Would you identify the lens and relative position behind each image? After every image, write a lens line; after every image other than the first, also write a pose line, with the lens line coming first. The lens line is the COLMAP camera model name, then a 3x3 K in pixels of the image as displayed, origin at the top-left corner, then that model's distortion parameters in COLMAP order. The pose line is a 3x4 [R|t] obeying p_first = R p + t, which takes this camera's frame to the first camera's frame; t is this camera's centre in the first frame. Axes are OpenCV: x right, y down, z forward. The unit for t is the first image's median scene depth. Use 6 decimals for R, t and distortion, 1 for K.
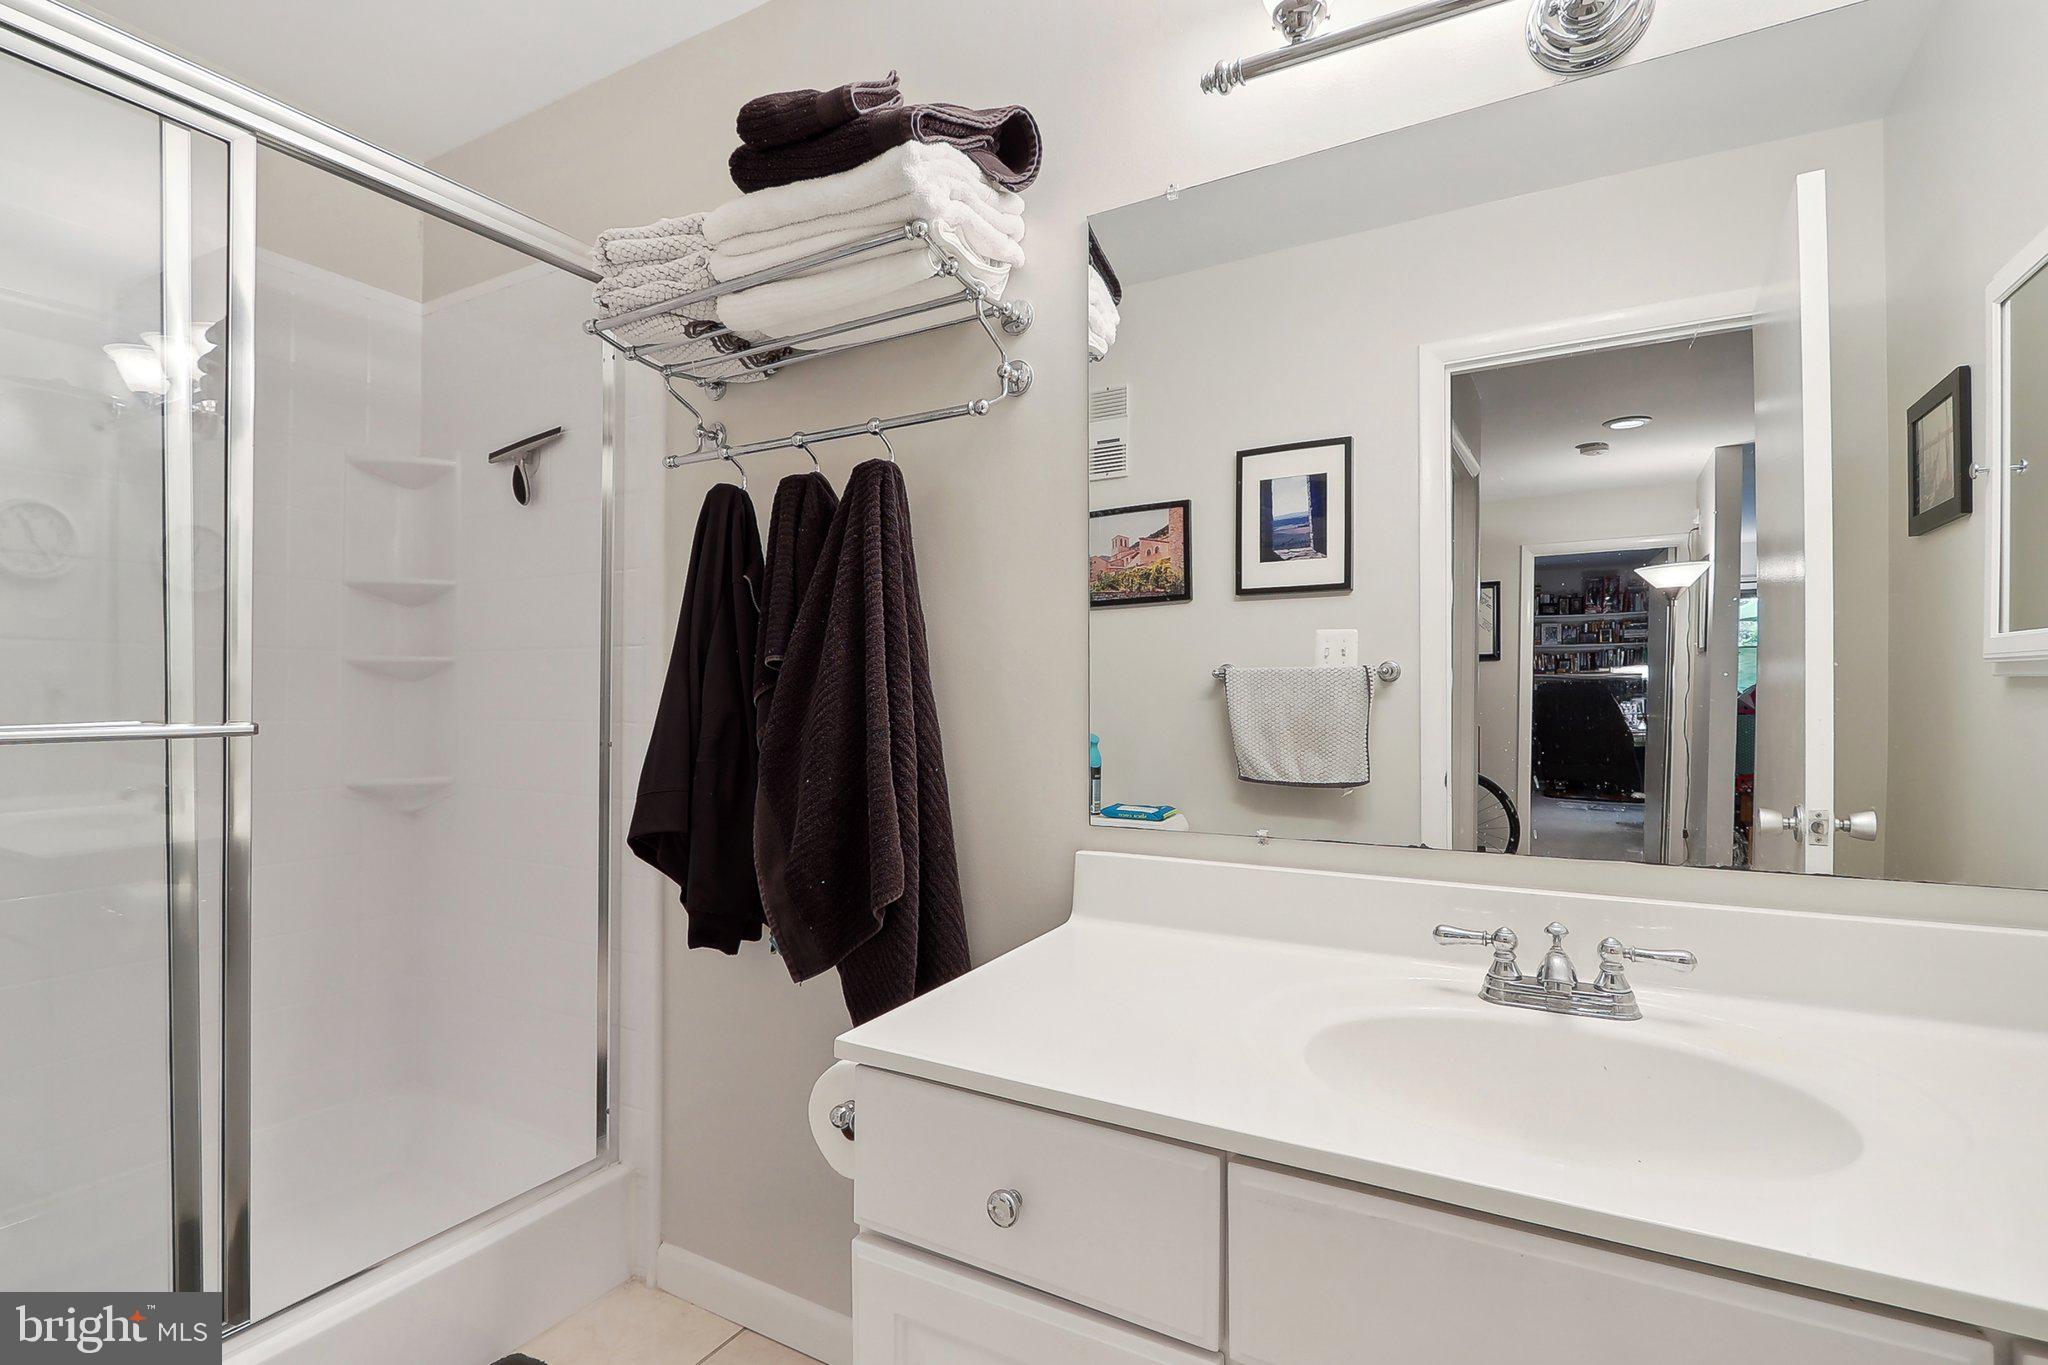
lens RADIAL K [[979.7, 0, 1027.1], [0, 979.7, 689.1], [0, 0, 1]] dist [-0.004087, 0.000470]
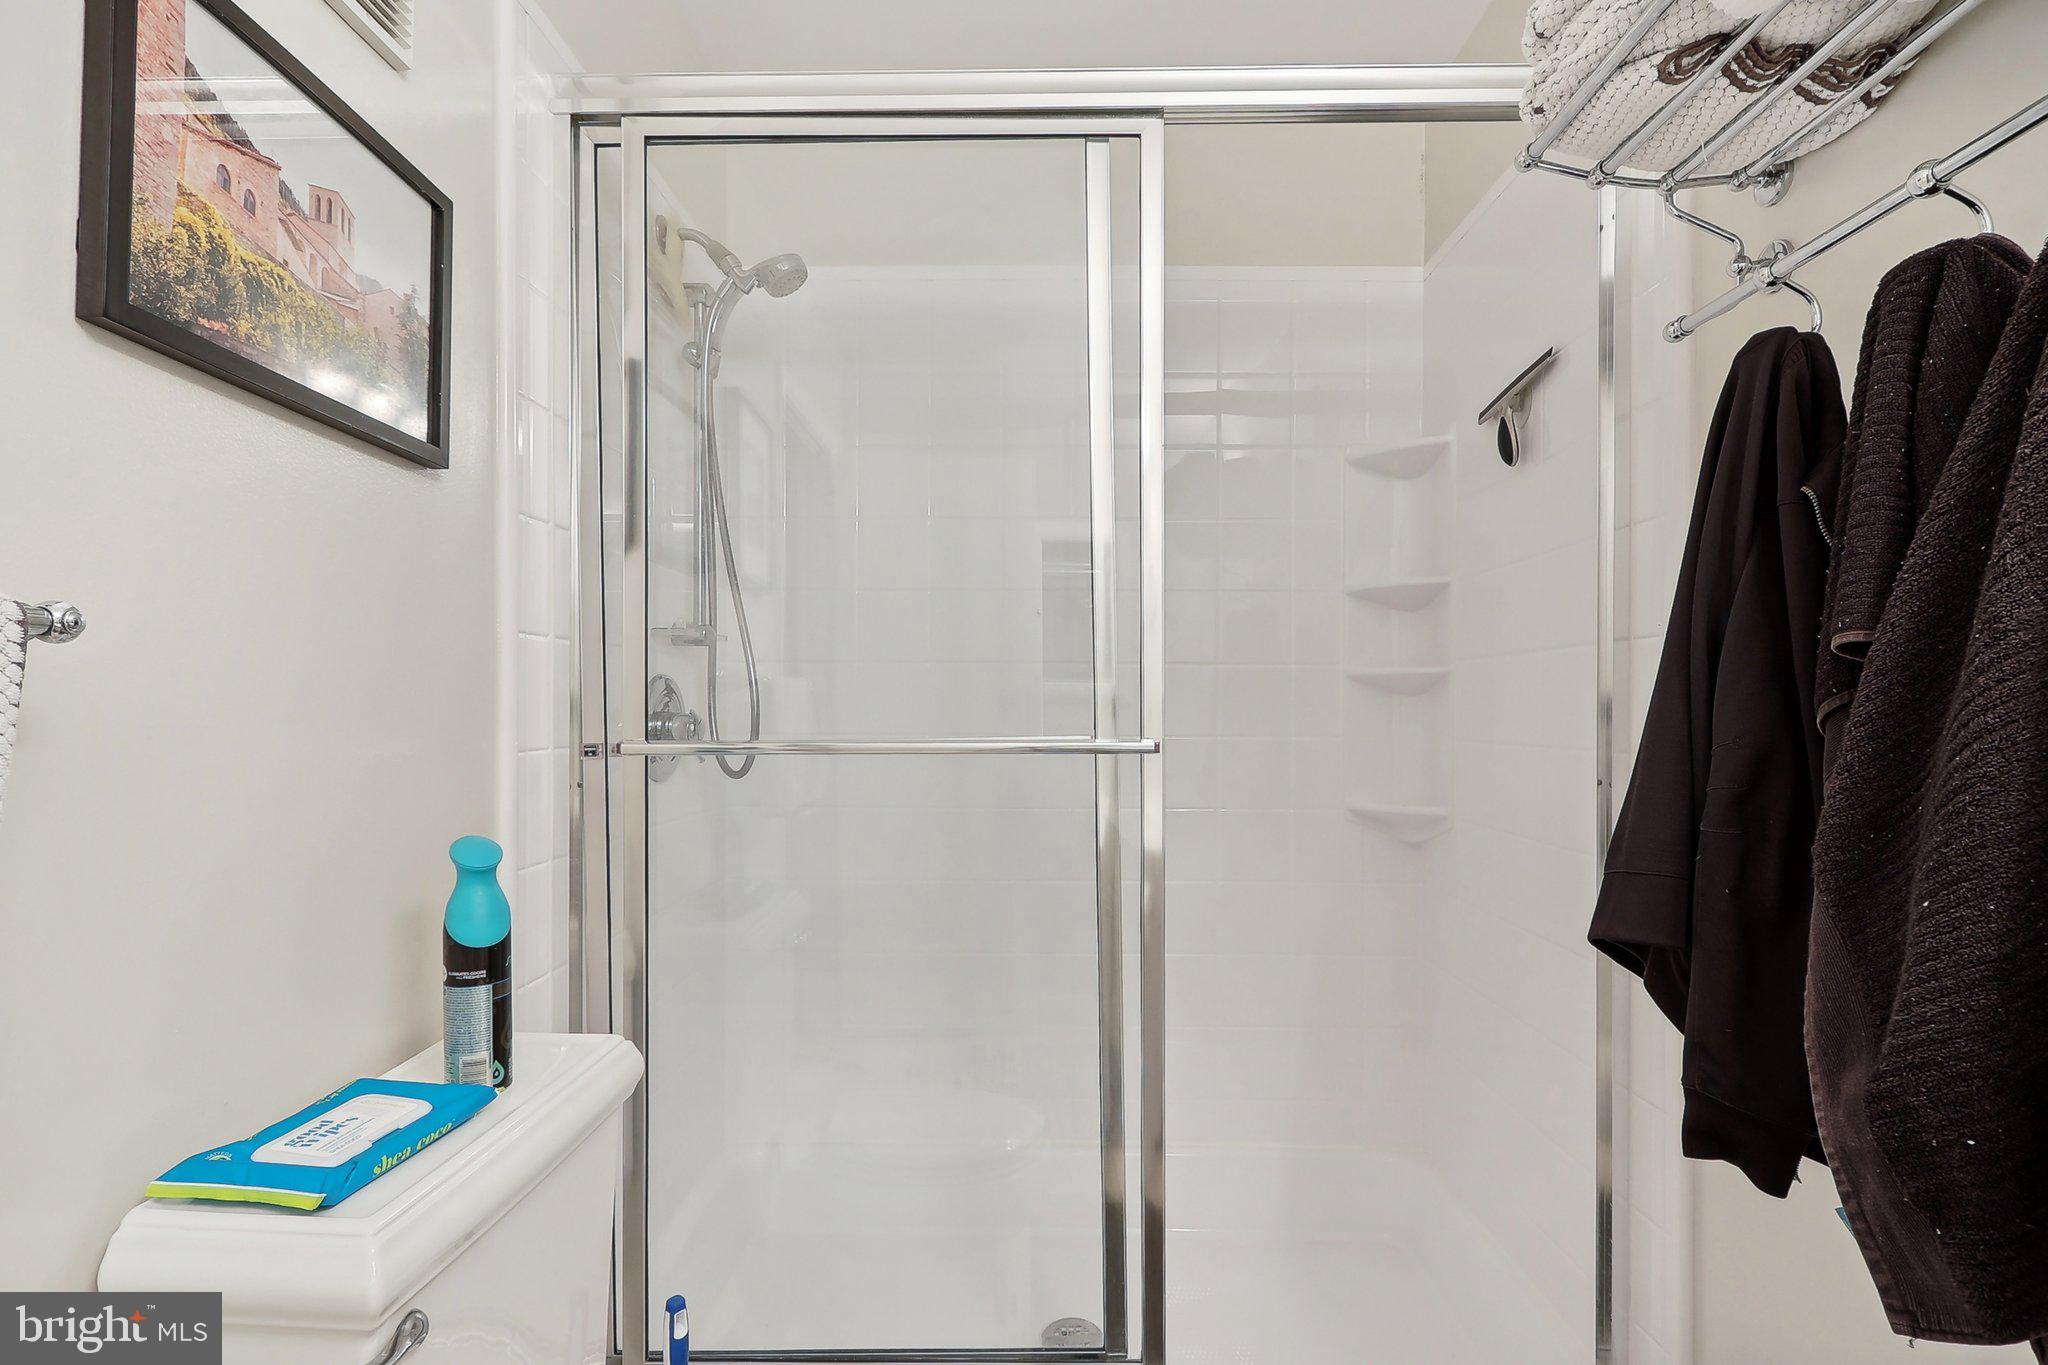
lens RADIAL K [[979.7, 0, 1031.3], [0, 979.7, 703.3], [0, 0, 1]] dist [-0.004087, 0.000470]
pose [[0.474904, -0.004656, -0.880025, -0.022302], [0.000517, 0.999987, -0.005012, 0.003758], [0.880038, 0.001925, 0.474900, 0.388498]]
